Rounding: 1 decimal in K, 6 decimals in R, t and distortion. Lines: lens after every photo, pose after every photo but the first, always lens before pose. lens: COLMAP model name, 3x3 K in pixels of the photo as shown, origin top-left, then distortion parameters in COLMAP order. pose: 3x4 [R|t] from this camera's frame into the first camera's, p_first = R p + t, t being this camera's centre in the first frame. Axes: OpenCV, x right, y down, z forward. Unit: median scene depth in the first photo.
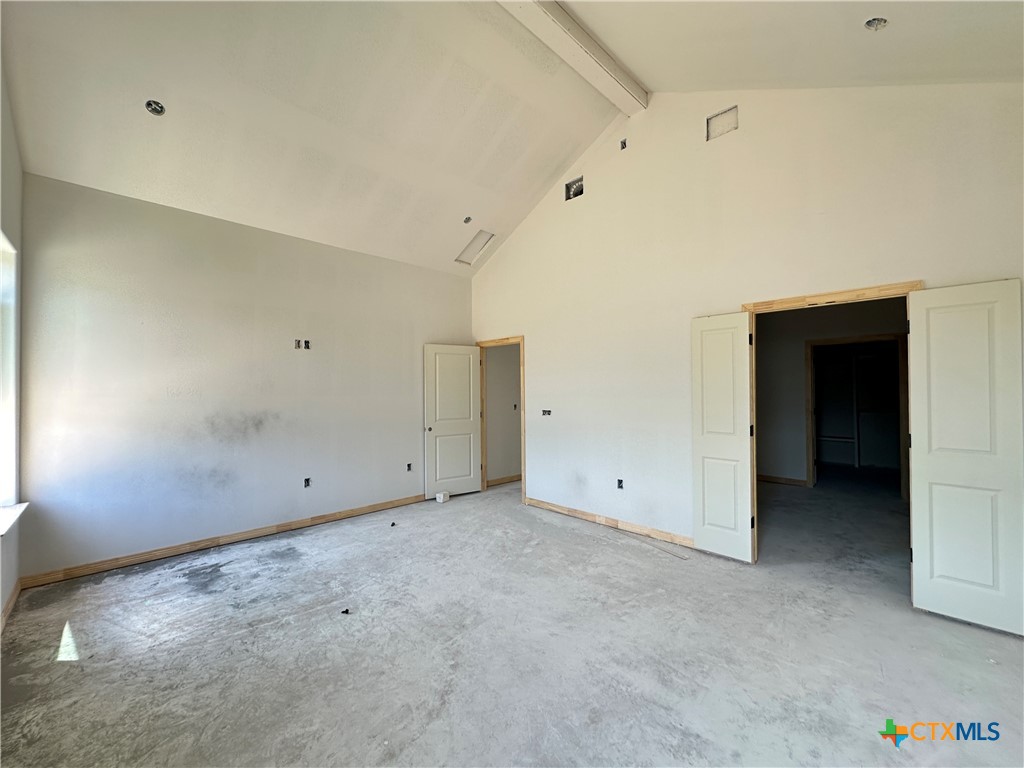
lens RADIAL K [[408.5, 0, 510.5], [0, 408.5, 383.9], [0, 0, 1]] dist [-0.002117, 0.000327]
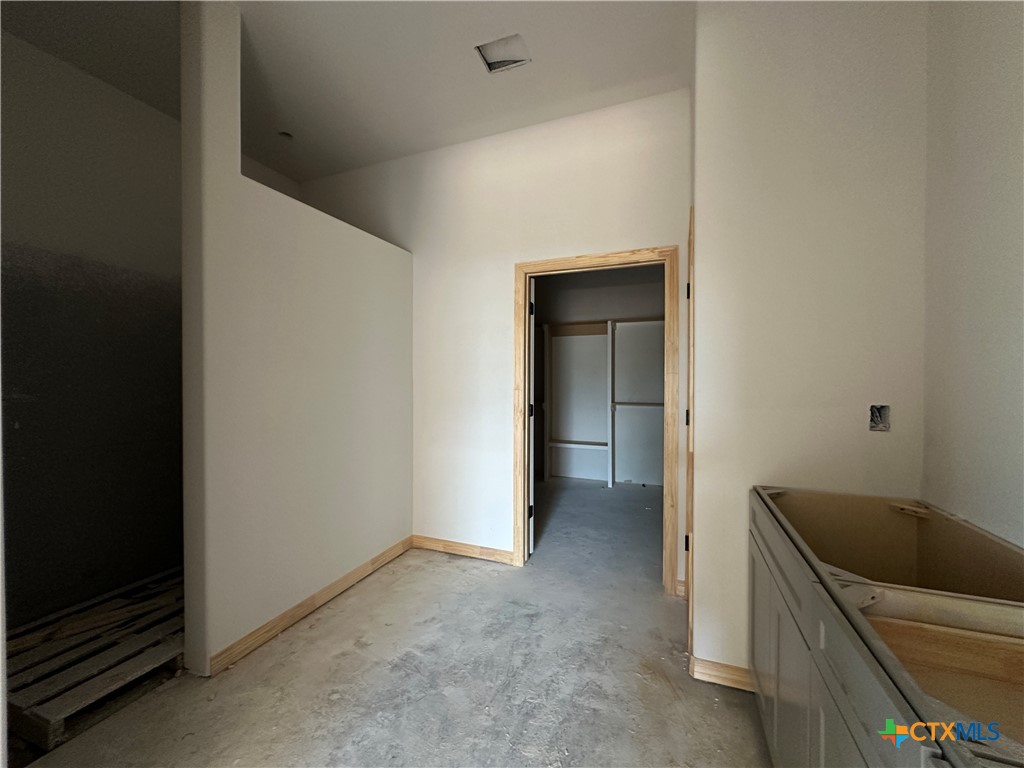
lens RADIAL K [[408.5, 0, 510.5], [0, 408.5, 383.9], [0, 0, 1]] dist [-0.002117, 0.000327]
pose [[0.920633, -0.006796, 0.390371, 0.520318], [-0.010608, 0.999044, 0.042411, 0.013614], [-0.390286, -0.043186, 0.919680, 0.544818]]
